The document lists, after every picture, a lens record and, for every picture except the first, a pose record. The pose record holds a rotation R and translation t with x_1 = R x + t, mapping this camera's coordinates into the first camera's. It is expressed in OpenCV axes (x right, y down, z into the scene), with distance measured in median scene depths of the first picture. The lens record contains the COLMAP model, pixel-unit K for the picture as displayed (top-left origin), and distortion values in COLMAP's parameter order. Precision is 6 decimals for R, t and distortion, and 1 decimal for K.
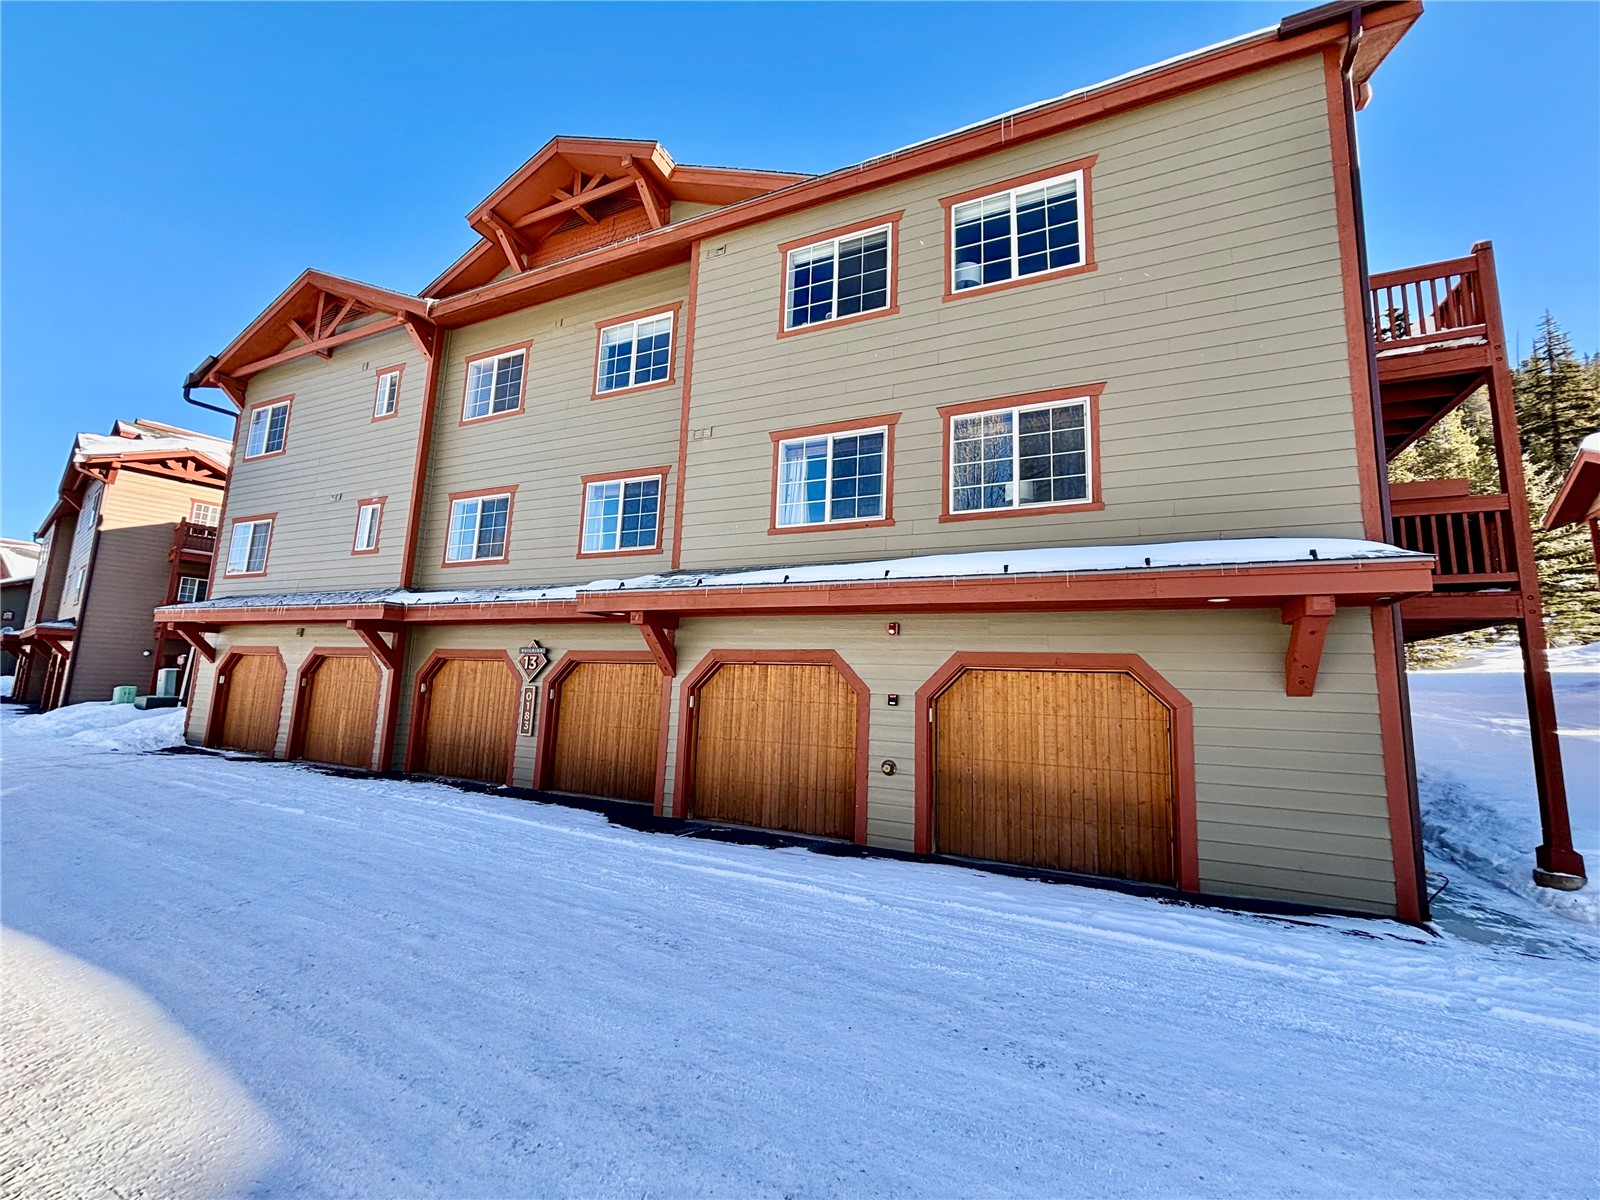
lens RADIAL K [[644.2, 0, 796.6], [0, 644.2, 598.3], [0, 0, 1]] dist [0.001231, -0.000128]
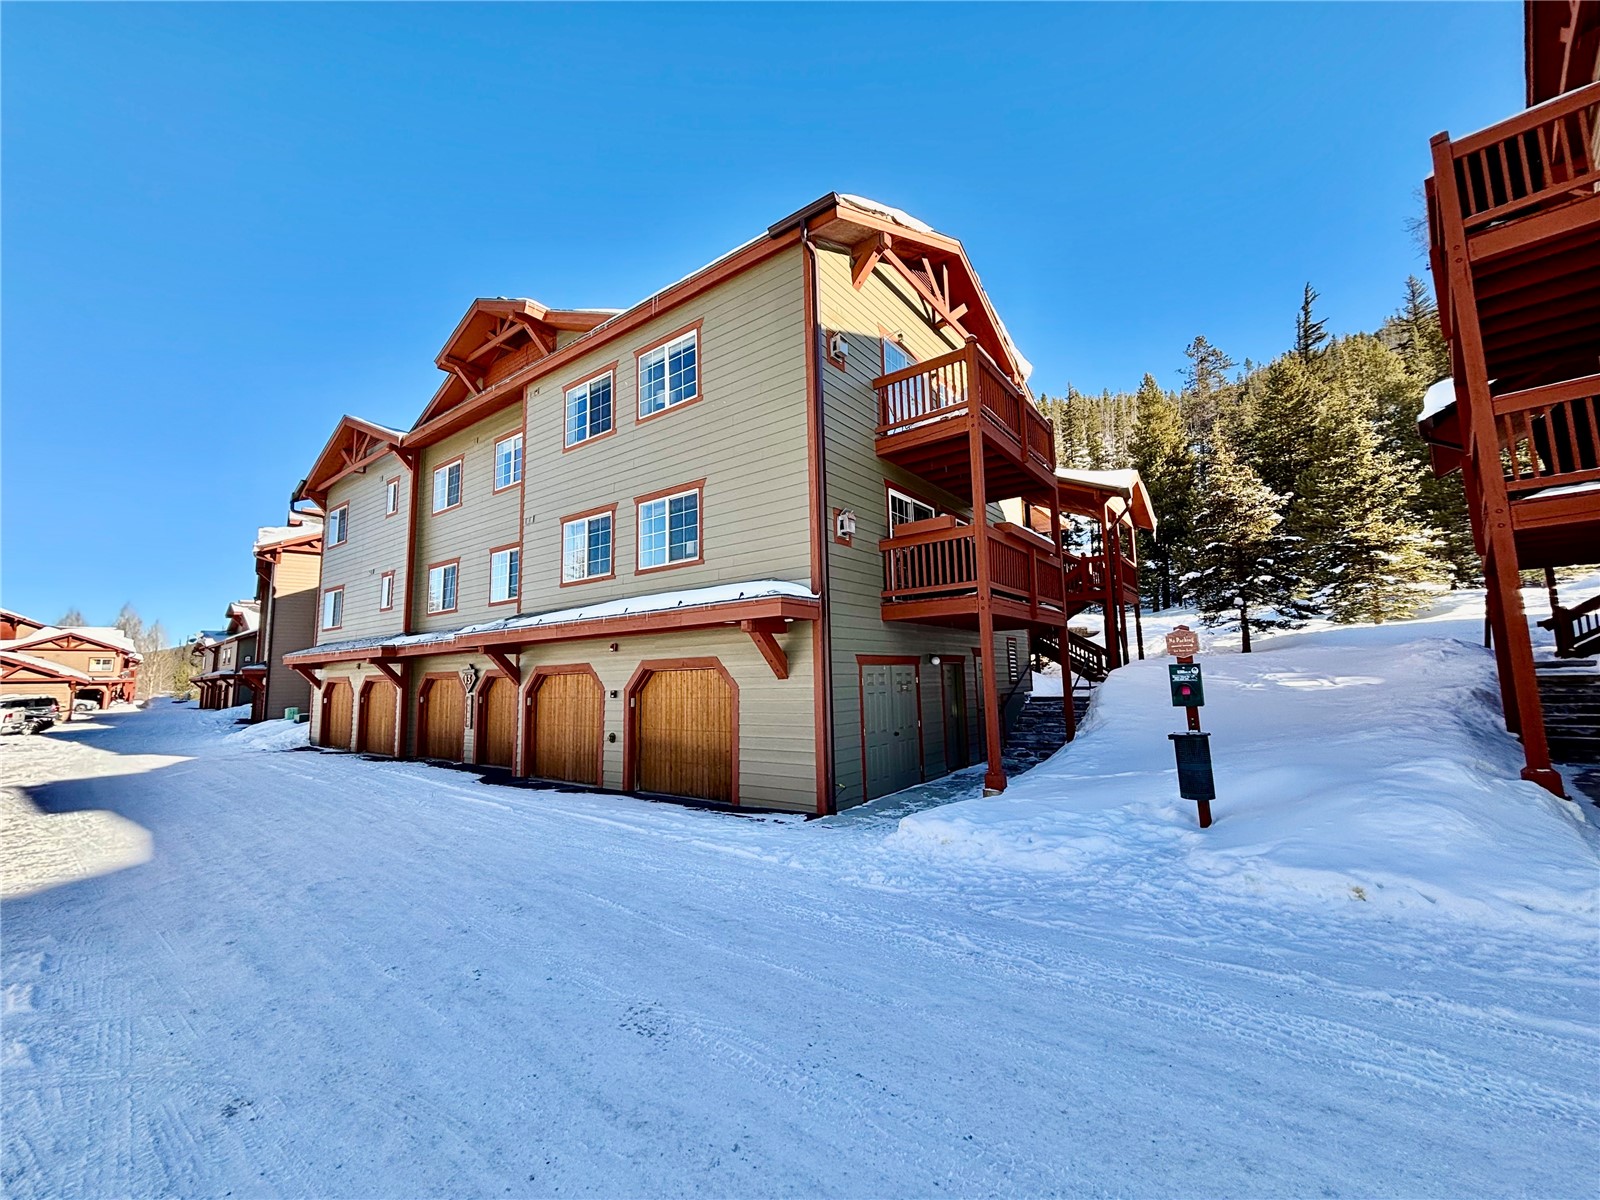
lens RADIAL K [[644.2, 0, 804.1], [0, 644.2, 601.9], [0, 0, 1]] dist [0.001231, -0.000128]
pose [[0.976035, -0.084976, -0.200338, 0.644490], [0.089967, 0.995817, 0.015926, -0.031435], [0.198147, -0.033568, 0.979597, -0.288528]]
